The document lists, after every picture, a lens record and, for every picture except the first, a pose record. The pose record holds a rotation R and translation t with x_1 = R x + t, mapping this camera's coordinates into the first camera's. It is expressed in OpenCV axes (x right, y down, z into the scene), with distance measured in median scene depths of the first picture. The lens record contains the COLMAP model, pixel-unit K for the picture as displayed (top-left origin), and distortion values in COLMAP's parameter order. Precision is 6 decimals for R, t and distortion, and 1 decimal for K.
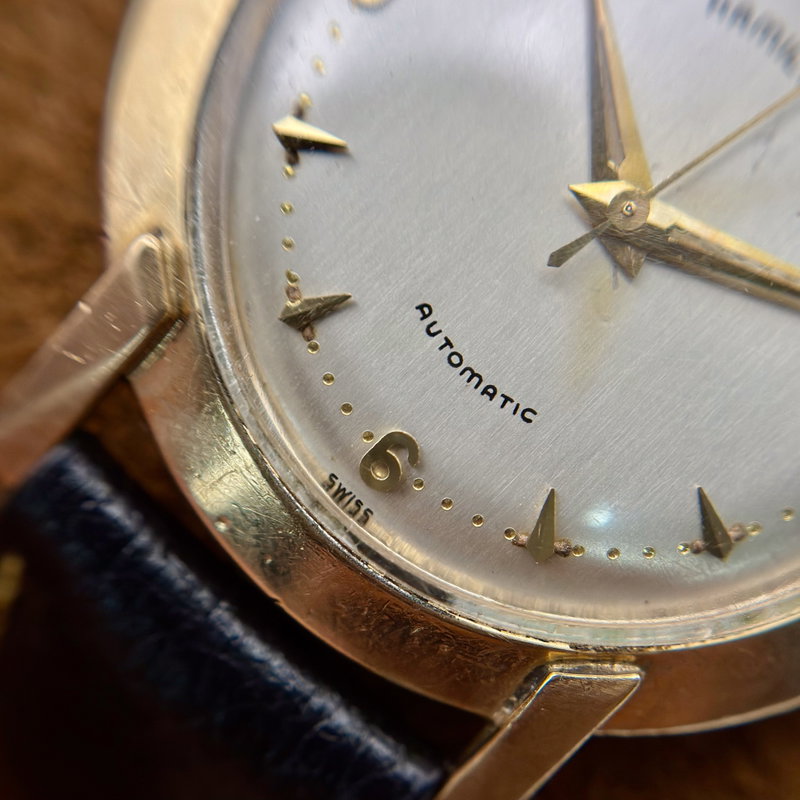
lens RADIAL K [[1873.2, 0, 401.5], [0, 1873.2, 448.2], [0, 0, 1]] dist [0.817109, -0.158889]
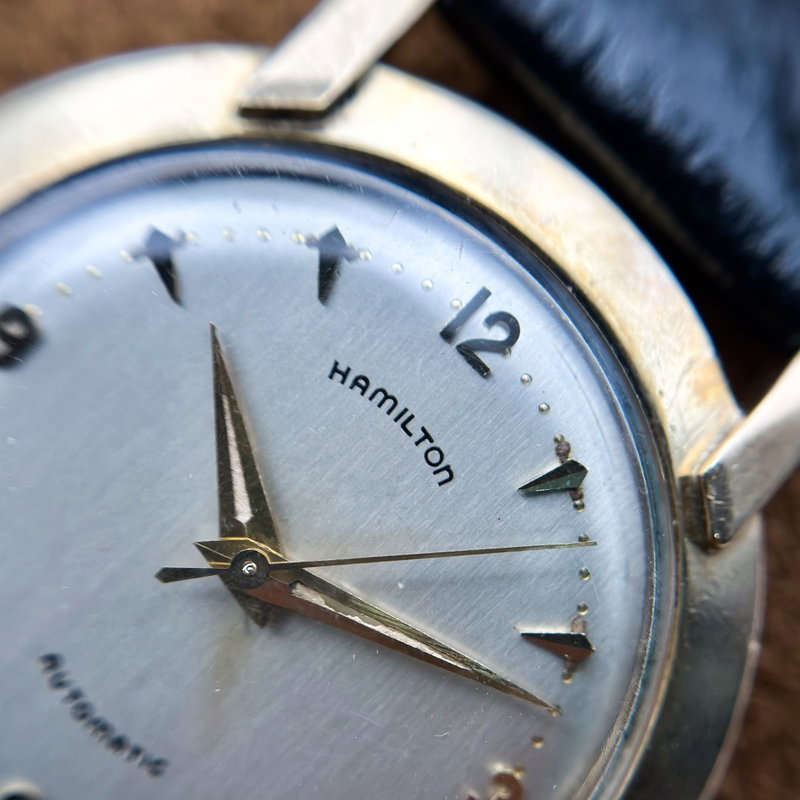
lens RADIAL K [[1873.2, 0, 401.5], [0, 1873.2, 448.2], [0, 0, 1]] dist [0.817109, -0.158889]
pose [[0.998555, 0.003766, -0.053605, 0.248913], [-0.000741, 0.998412, 0.056337, -0.241872], [0.053732, -0.056216, 0.996972, 0.004090]]
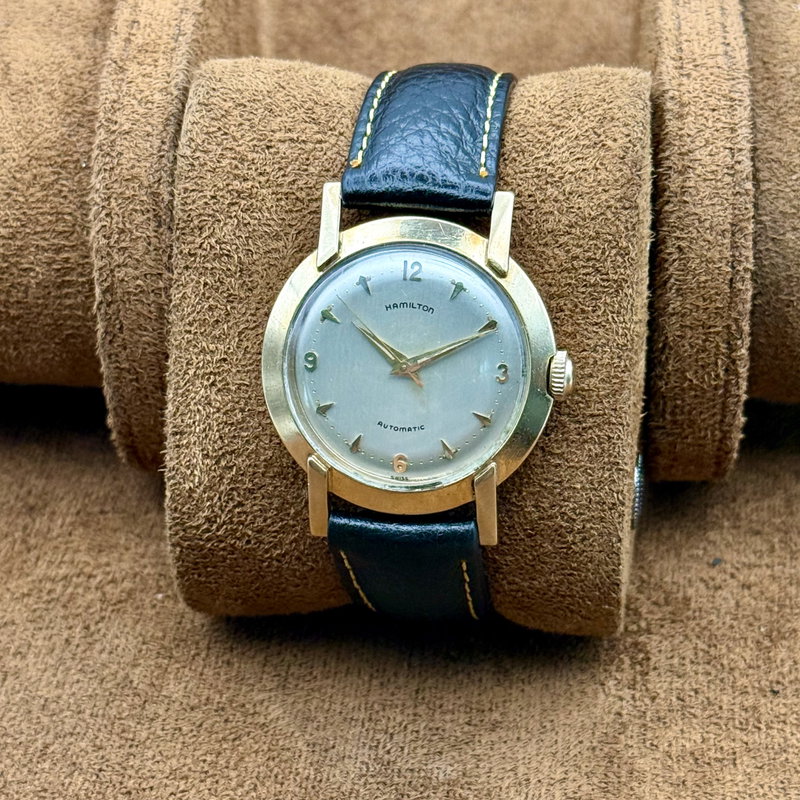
lens RADIAL K [[2234.7, 0, 400.7], [0, 2234.7, 466.7], [0, 0, 1]] dist [0.074970, 1.399989]
pose [[0.749131, -0.632222, -0.197731, 0.802732], [0.647573, 0.761799, 0.017654, -0.061086], [0.139470, -0.141271, 0.980097, -3.033111]]
